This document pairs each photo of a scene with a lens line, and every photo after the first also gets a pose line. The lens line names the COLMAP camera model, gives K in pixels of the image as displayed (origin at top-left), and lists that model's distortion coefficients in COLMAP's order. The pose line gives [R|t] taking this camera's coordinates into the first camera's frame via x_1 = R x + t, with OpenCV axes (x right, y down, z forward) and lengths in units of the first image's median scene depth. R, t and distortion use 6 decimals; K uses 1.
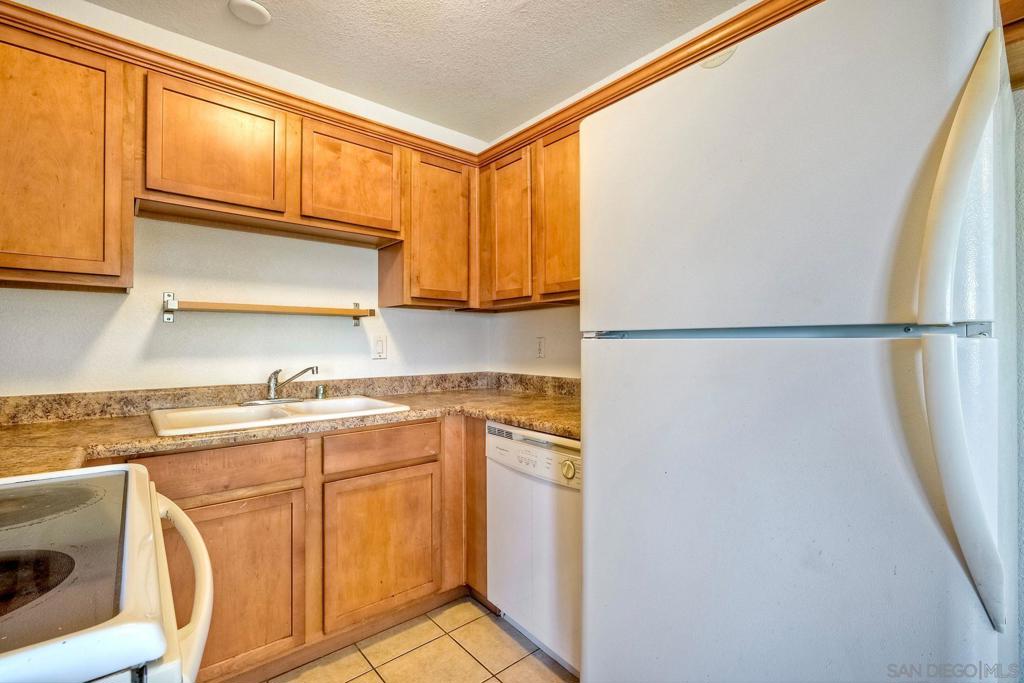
lens RADIAL K [[461.0, 0, 512.0], [0, 461.0, 341.5], [0, 0, 1]] dist [-0.000403, -0.000141]
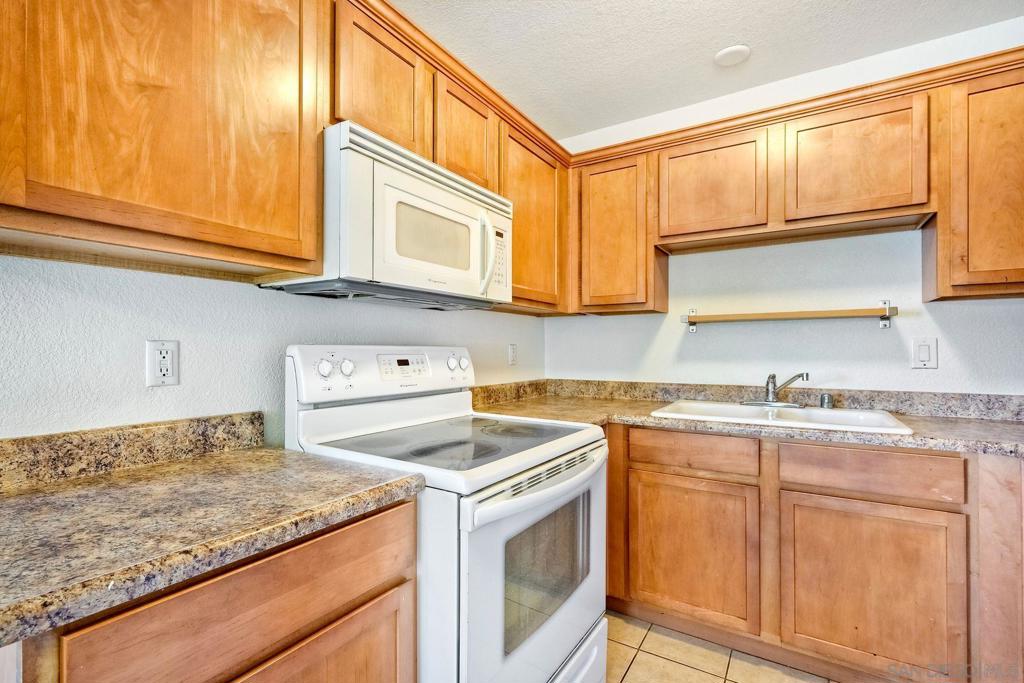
lens RADIAL K [[465.9, 0, 513.2], [0, 465.9, 347.1], [0, 0, 1]] dist [-0.001018, -0.000073]
pose [[0.306969, -0.002917, -0.951715, 0.330088], [0.006109, 0.999981, -0.001095, -0.002291], [0.951700, -0.005478, 0.306981, 0.126457]]
